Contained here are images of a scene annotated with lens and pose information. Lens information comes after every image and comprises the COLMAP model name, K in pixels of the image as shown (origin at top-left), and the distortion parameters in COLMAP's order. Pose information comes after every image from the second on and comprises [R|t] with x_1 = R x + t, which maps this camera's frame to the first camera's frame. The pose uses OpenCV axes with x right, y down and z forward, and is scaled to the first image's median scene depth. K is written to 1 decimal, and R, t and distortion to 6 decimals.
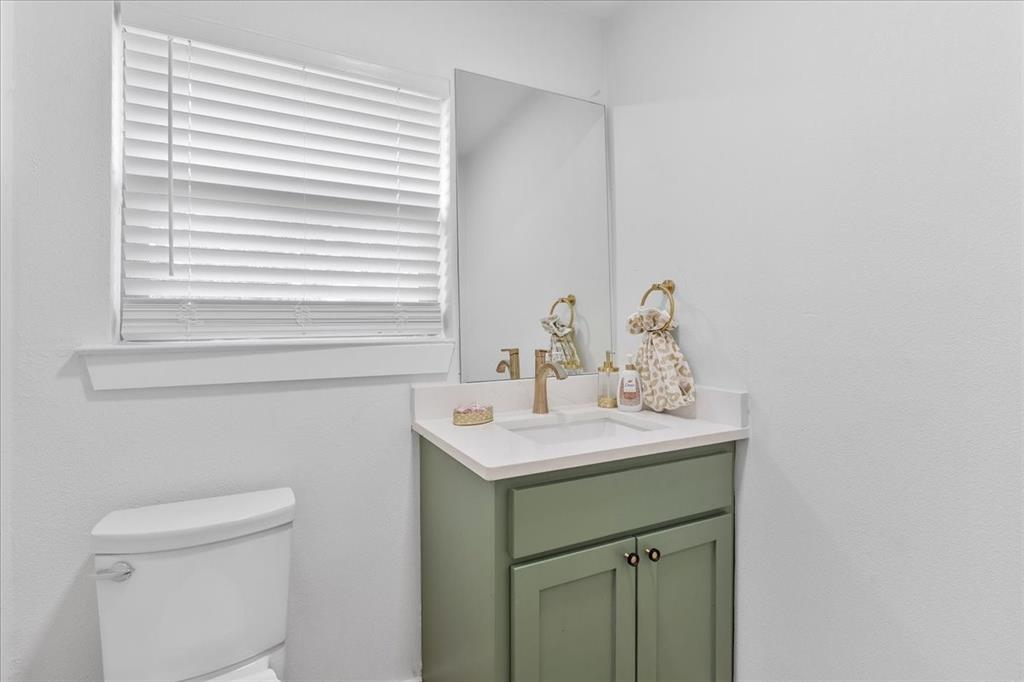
lens RADIAL K [[490.2, 0, 517.5], [0, 490.2, 337.1], [0, 0, 1]] dist [0.001942, -0.000102]
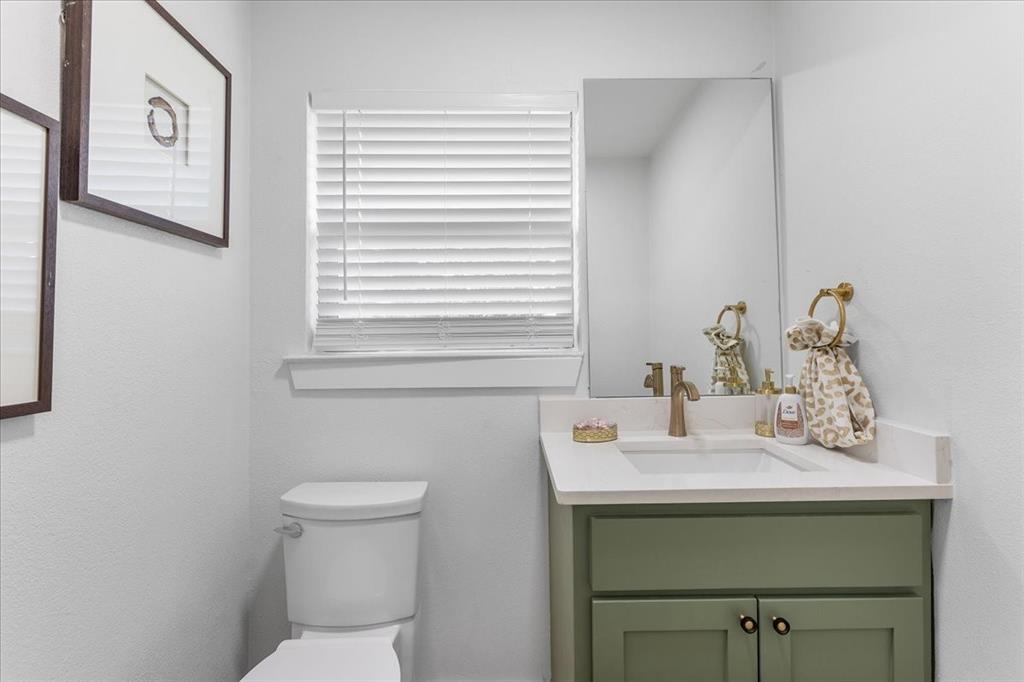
lens RADIAL K [[490.2, 0, 518.6], [0, 490.2, 338.7], [0, 0, 1]] dist [0.001942, -0.000102]
pose [[0.897047, 0.005702, -0.441898, 0.211766], [-0.006995, 0.999975, -0.001296, -0.024624], [0.441880, 0.004254, 0.897064, 0.064572]]
